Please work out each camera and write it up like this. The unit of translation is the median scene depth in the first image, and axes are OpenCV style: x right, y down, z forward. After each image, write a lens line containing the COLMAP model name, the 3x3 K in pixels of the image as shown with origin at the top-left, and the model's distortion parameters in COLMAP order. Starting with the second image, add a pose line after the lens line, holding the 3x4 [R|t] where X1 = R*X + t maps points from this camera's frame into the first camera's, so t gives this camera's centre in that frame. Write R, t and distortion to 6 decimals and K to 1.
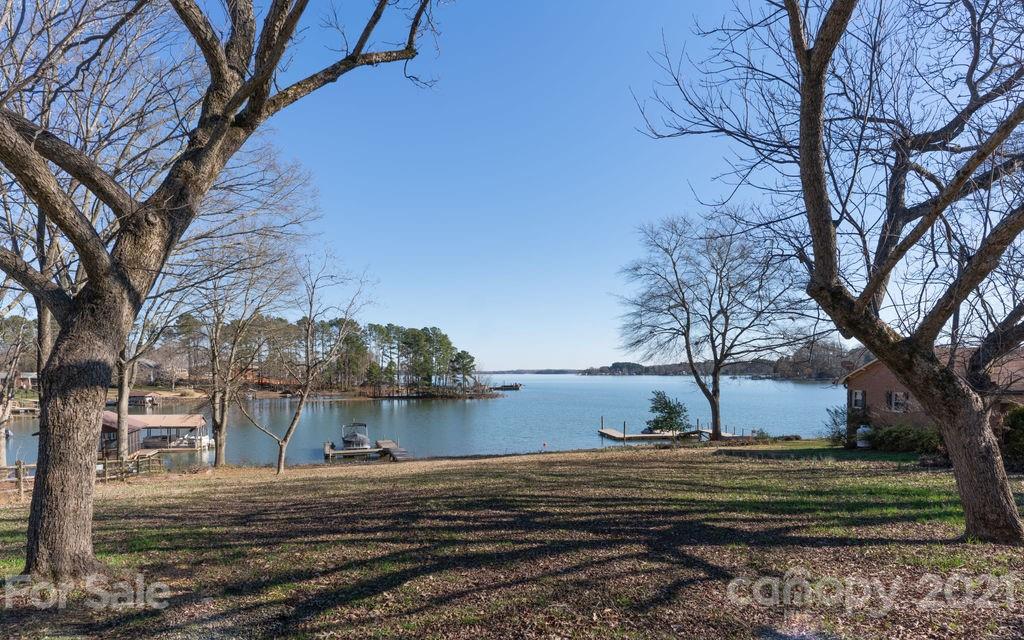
lens RADIAL K [[606.6, 0, 514.9], [0, 606.6, 388.9], [0, 0, 1]] dist [0.001175, 0.005327]
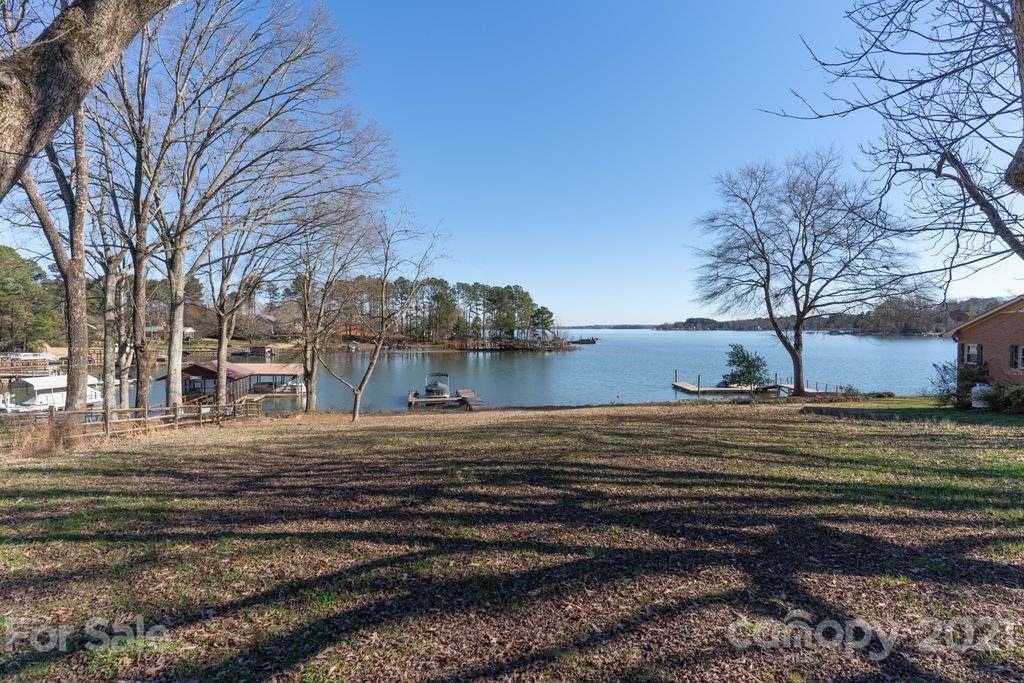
lens RADIAL K [[559.0, 0, 511.0], [0, 559.0, 341.6], [0, 0, 1]] dist [0.003559, 0.003047]
pose [[0.989545, 0.004636, -0.144149, 0.009335], [-0.004937, 0.999986, -0.001734, 0.002390], [0.144139, 0.002428, 0.989554, 0.060076]]
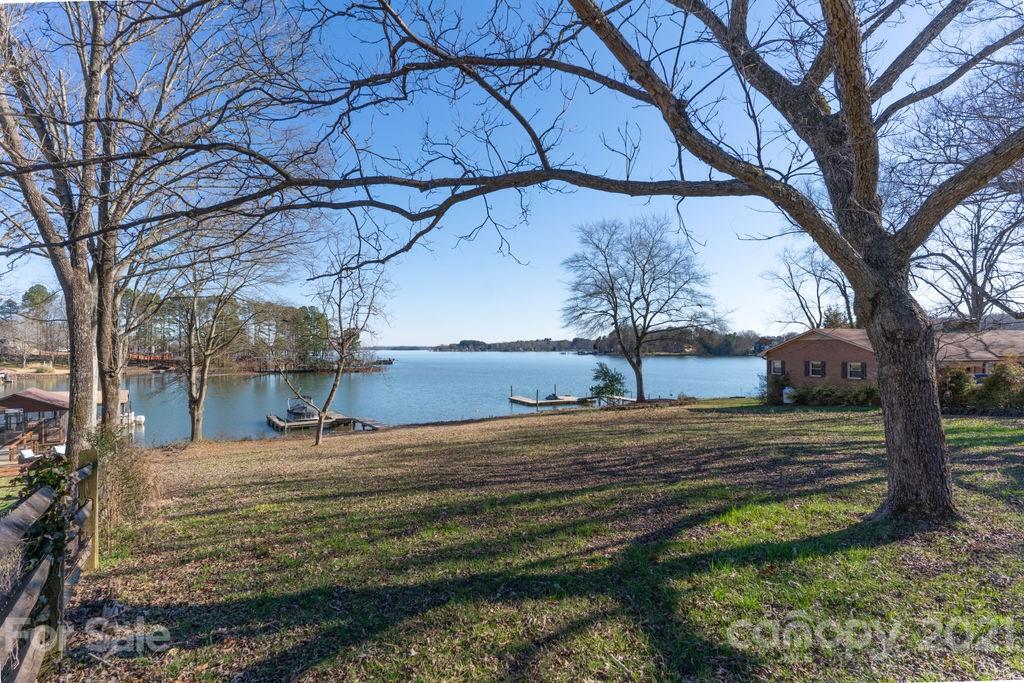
lens RADIAL K [[529.9, 0, 516.8], [0, 529.9, 342.4], [0, 0, 1]] dist [-0.001166, 0.005391]
pose [[0.962739, 0.005390, 0.270380, -0.203264], [0.005322, 0.999230, -0.038869, 0.003162], [-0.270381, 0.038860, 0.961969, 0.032296]]
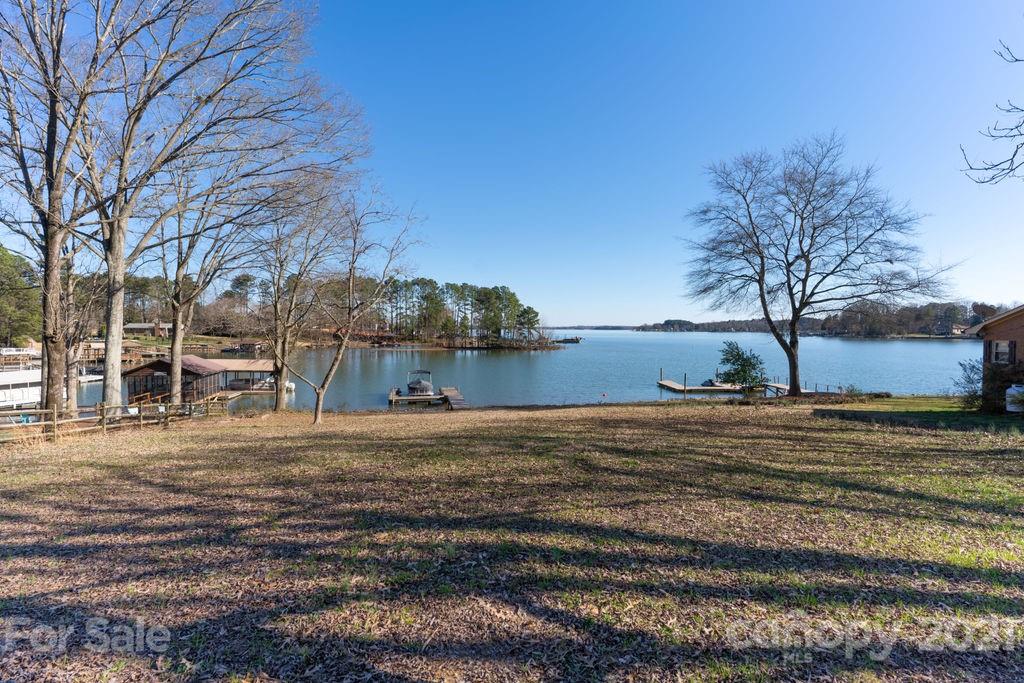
lens RADIAL K [[529.9, 0, 508.8], [0, 529.9, 341.8], [0, 0, 1]] dist [-0.001166, 0.005391]
pose [[0.992086, 0.011208, -0.125056, 0.002645], [-0.011381, 0.999935, -0.000673, 0.008191], [0.125041, 0.002091, 0.992149, 0.153274]]
